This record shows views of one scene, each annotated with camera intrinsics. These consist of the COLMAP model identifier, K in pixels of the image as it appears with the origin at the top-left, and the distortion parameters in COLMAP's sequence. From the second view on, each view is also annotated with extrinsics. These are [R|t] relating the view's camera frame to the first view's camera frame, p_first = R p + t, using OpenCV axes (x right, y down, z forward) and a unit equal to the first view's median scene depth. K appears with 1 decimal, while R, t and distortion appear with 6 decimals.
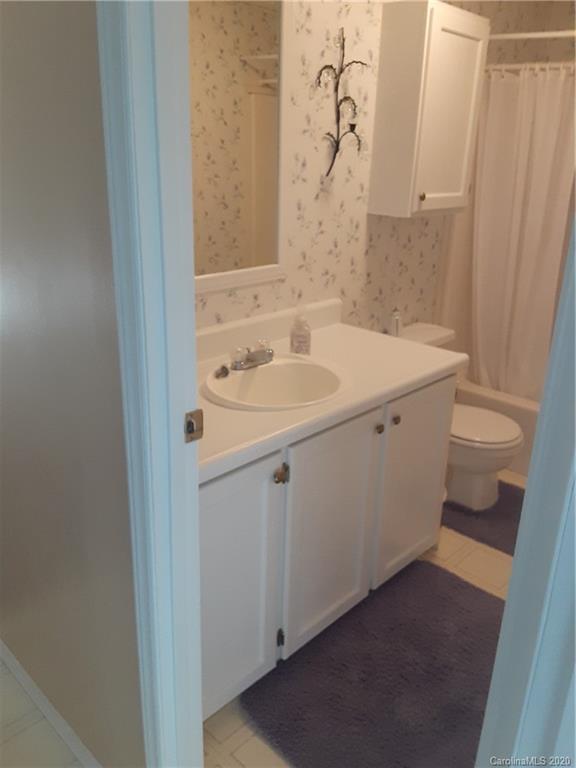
lens RADIAL K [[616.1, 0, 288.7], [0, 616.1, 384.0], [0, 0, 1]] dist [0.086676, -0.142387]
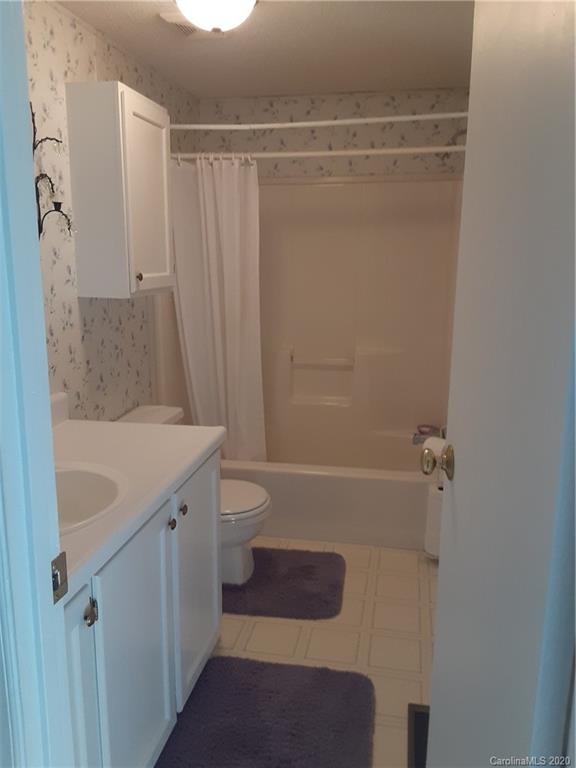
lens RADIAL K [[616.1, 0, 289.9], [0, 616.1, 384.2], [0, 0, 1]] dist [0.086676, -0.142387]
pose [[0.842789, -0.138840, 0.520028, -0.109086], [0.206118, 0.975760, -0.073534, -0.018192], [-0.497214, 0.169160, 0.850978, 0.088187]]
